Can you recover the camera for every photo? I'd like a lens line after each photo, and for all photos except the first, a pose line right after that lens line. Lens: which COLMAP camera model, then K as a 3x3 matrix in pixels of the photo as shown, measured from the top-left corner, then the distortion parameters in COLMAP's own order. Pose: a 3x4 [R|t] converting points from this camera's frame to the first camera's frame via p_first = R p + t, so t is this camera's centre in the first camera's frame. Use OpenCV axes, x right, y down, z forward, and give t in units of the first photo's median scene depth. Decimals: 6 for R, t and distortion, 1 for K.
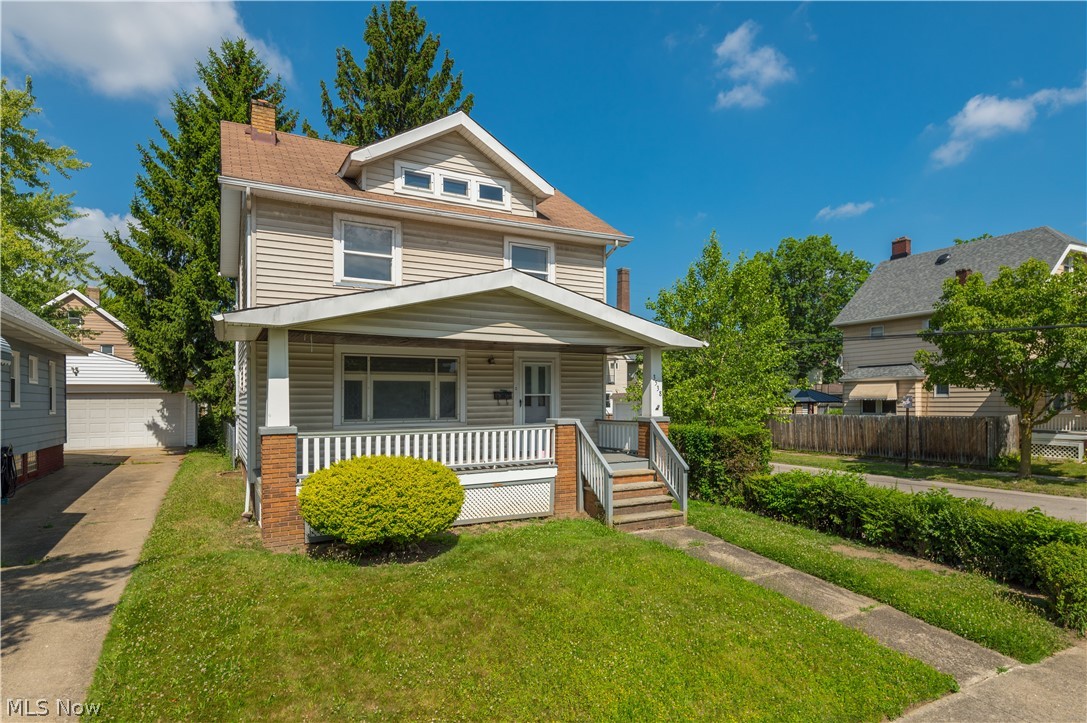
lens RADIAL K [[613.2, 0, 547.1], [0, 613.2, 401.6], [0, 0, 1]] dist [0.037157, -0.034974]
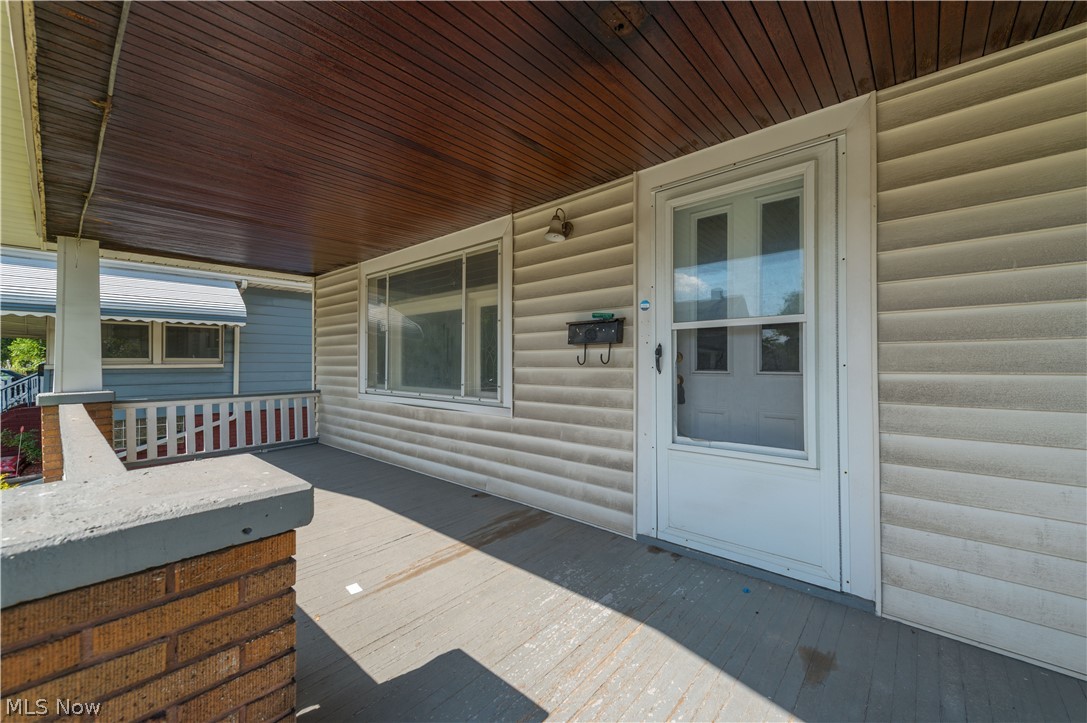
lens RADIAL K [[428.9, 0, 549.6], [0, 428.9, 360.3], [0, 0, 1]] dist [0.009406, -0.000212]
pose [[0.354230, 0.008726, -0.935118, 0.124694], [0.004118, 0.999932, 0.010890, 0.001435], [0.935149, -0.007708, 0.354170, 0.956398]]
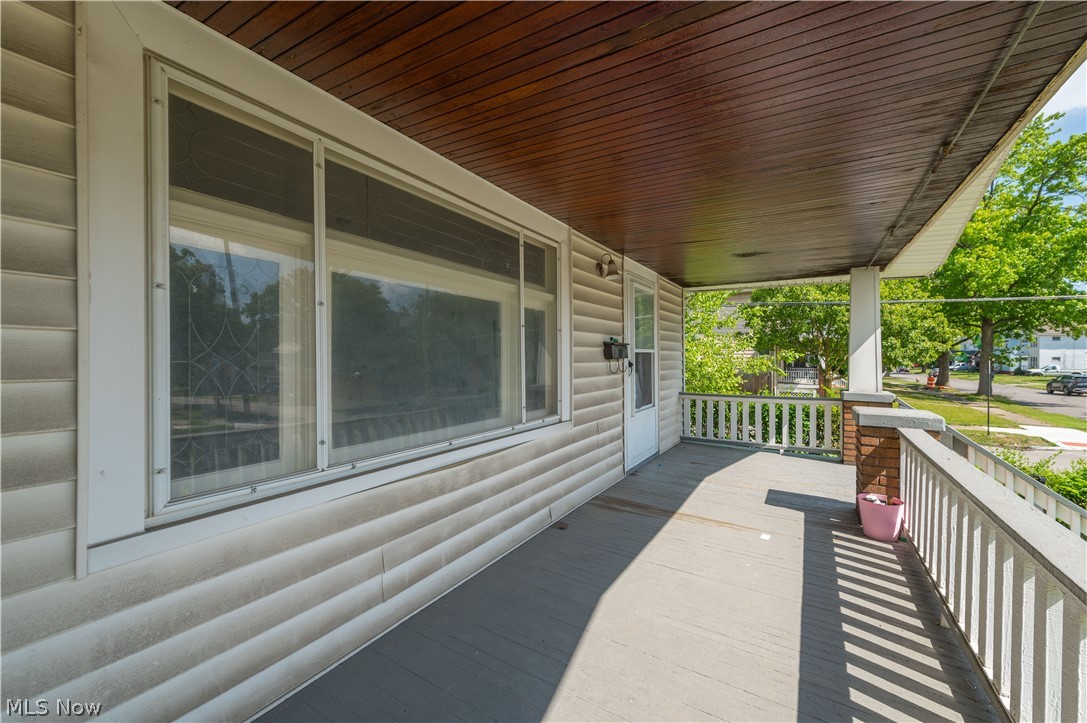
lens RADIAL K [[434.4, 0, 561.6], [0, 434.4, 359.3], [0, 0, 1]] dist [0.009242, -0.000618]
pose [[0.845941, 0.006144, 0.533241, -0.287168], [-0.008742, 0.999959, 0.002347, -0.004500], [-0.533204, -0.006647, 0.845960, 0.799998]]
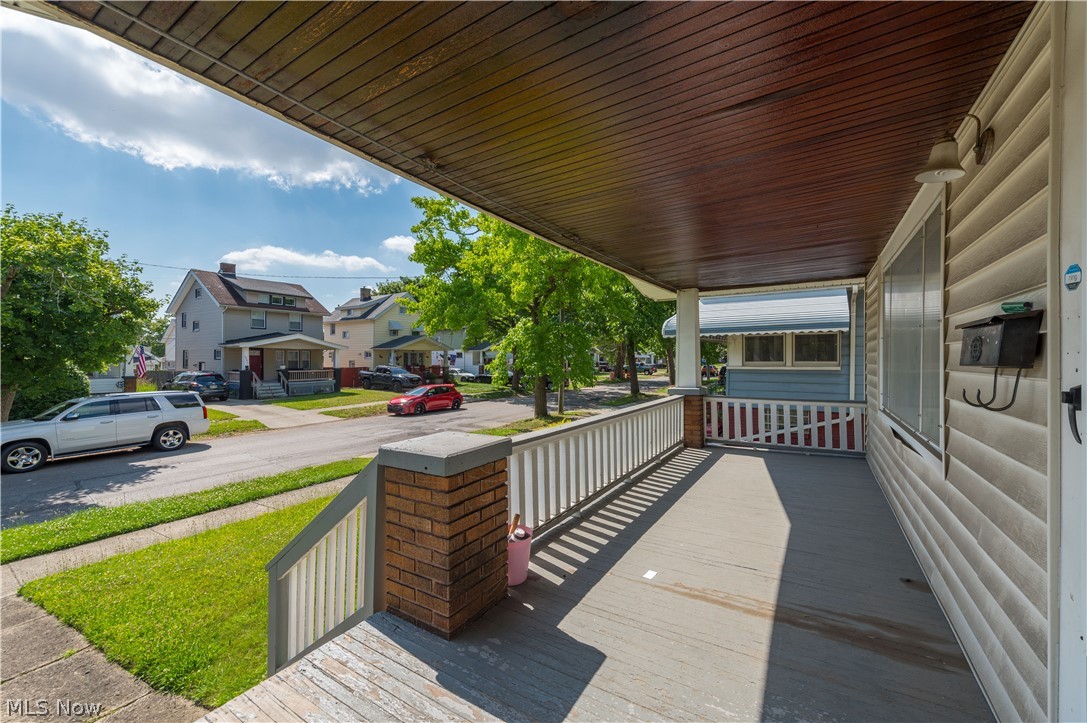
lens RADIAL K [[421.9, 0, 560.3], [0, 421.9, 361.2], [0, 0, 1]] dist [0.008108, -0.000079]
pose [[-0.858819, 0.016250, -0.512021, 0.074774], [0.016336, 0.999857, 0.004331, -0.008403], [0.512018, -0.004645, -0.858962, 1.093420]]
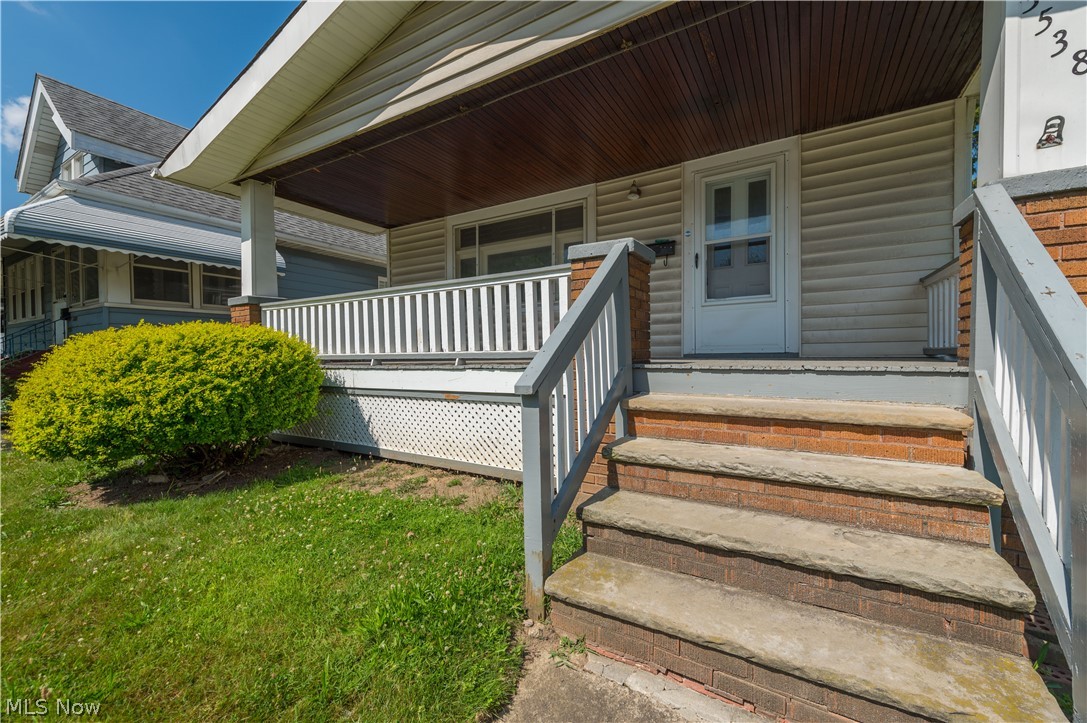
lens RADIAL K [[421.9, 0, 560.3], [0, 421.9, 361.2], [0, 0, 1]] dist [0.008108, -0.000079]
pose [[0.532653, 0.017344, -0.846156, 0.213179], [0.003781, 0.999731, 0.022872, 0.084629], [0.846325, -0.015382, 0.532444, 0.766635]]
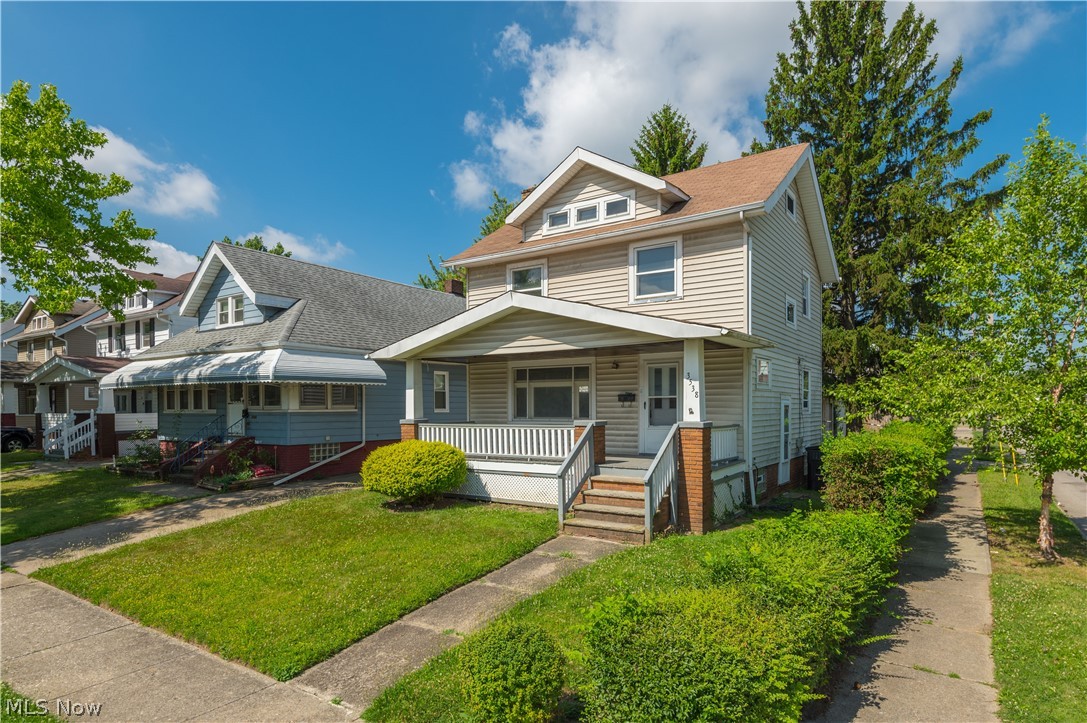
lens RADIAL K [[613.2, 0, 547.1], [0, 613.2, 401.6], [0, 0, 1]] dist [0.037157, -0.034974]
pose [[0.456421, -0.001804, -0.889762, 0.839001], [0.001823, 0.999998, -0.001092, -0.002851], [0.889762, -0.001124, 0.456423, 0.428205]]
